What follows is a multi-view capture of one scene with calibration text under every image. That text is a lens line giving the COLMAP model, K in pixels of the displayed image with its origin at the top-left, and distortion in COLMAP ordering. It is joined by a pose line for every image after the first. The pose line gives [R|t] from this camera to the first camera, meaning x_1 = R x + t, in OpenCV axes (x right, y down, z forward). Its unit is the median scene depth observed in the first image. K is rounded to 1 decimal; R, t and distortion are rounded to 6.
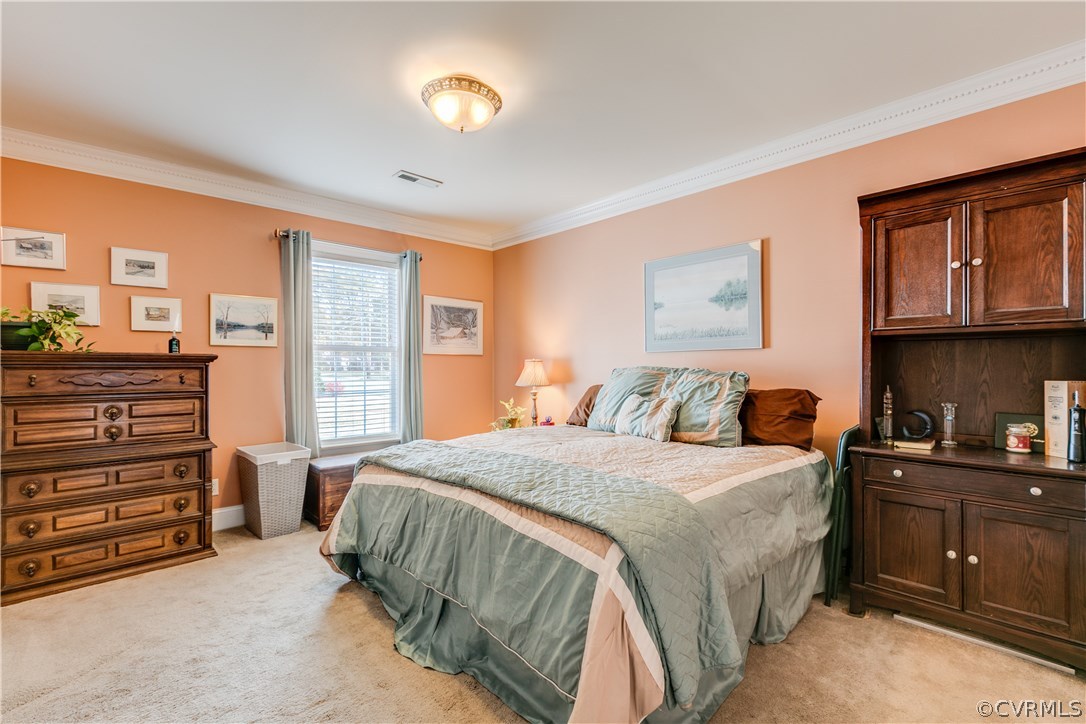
lens RADIAL K [[480.2, 0, 541.8], [0, 480.2, 364.0], [0, 0, 1]] dist [0.002078, -0.001544]
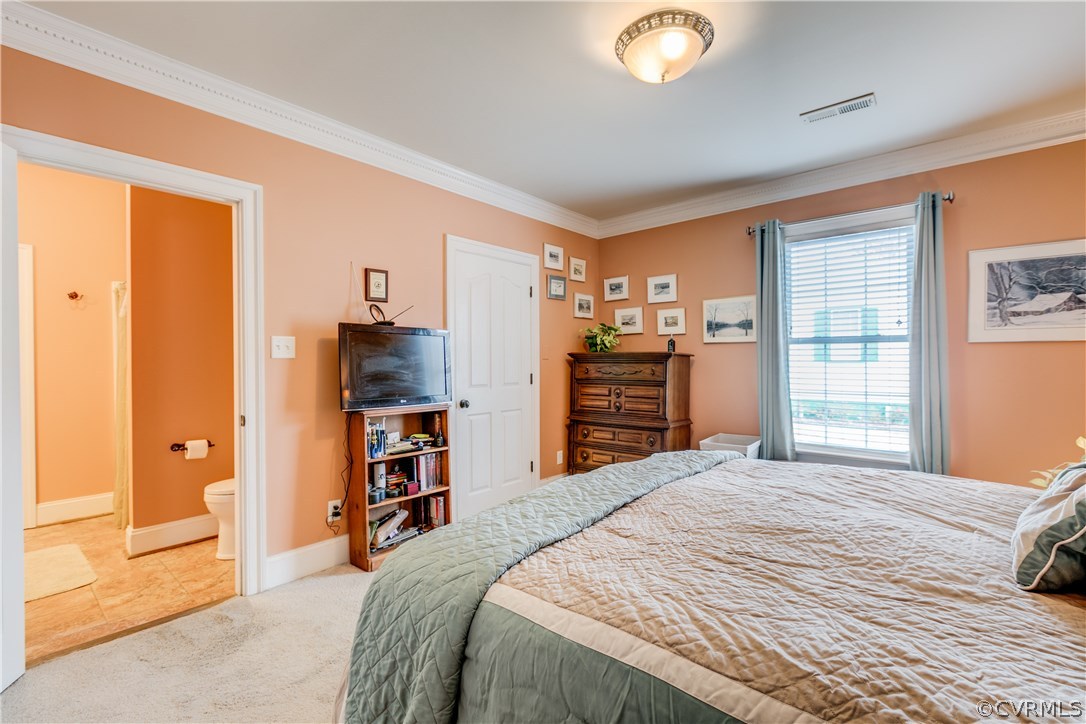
lens RADIAL K [[480.2, 0, 544.8], [0, 480.2, 360.6], [0, 0, 1]] dist [0.002078, -0.001544]
pose [[0.116490, 0.004531, -0.993182, 0.477867], [0.008466, 0.999949, 0.005555, -0.007103], [0.993156, -0.009056, 0.116445, 0.510309]]
